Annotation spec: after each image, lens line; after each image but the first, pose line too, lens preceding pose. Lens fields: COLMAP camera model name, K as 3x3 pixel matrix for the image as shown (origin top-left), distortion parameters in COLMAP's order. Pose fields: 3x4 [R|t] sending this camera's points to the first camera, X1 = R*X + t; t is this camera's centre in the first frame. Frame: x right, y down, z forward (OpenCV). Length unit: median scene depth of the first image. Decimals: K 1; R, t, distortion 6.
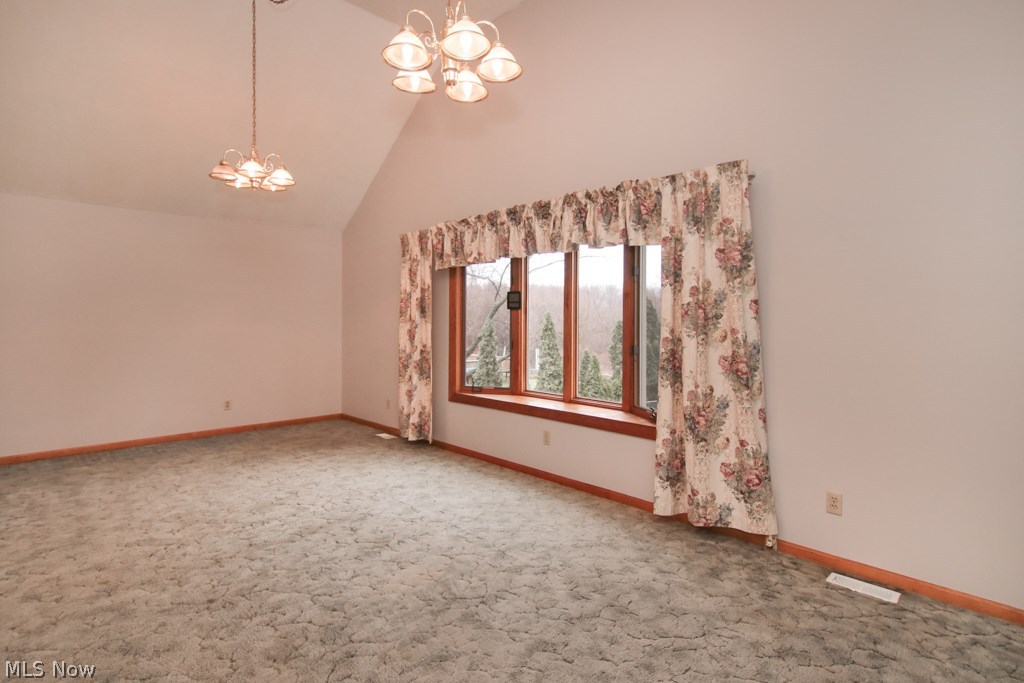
lens RADIAL K [[526.6, 0, 505.4], [0, 526.6, 333.8], [0, 0, 1]] dist [0.018603, -0.009350]
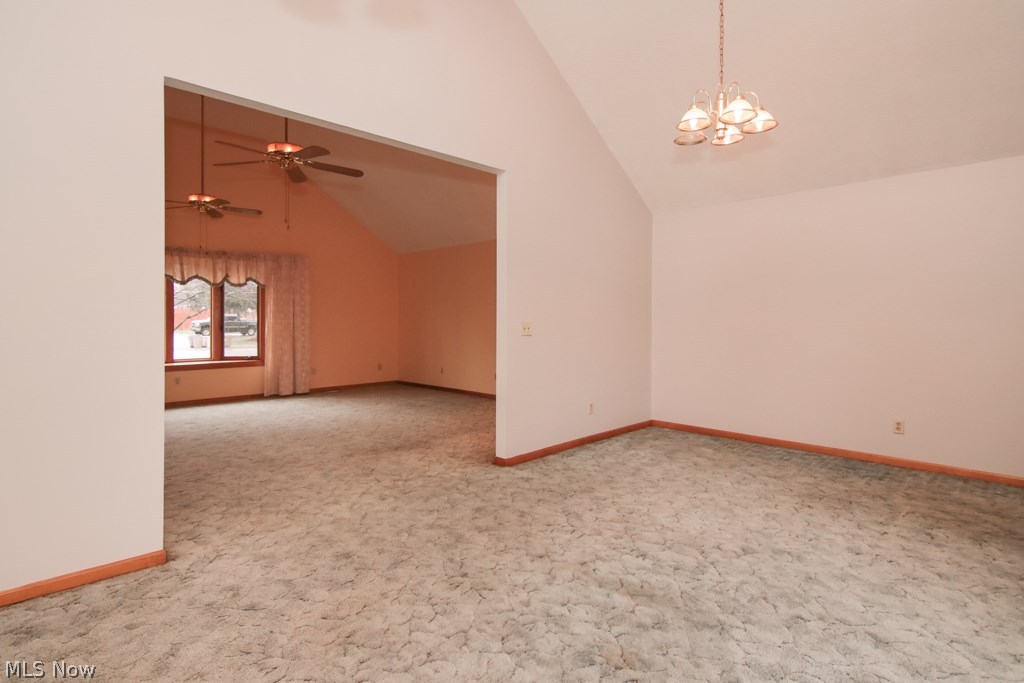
lens RADIAL K [[526.6, 0, 505.4], [0, 526.6, 333.8], [0, 0, 1]] dist [0.018603, -0.009350]
pose [[0.006319, 0.027059, -0.999614, 0.358260], [-0.028138, 0.999243, 0.026871, 0.004136], [0.999584, 0.027957, 0.007076, 0.824991]]
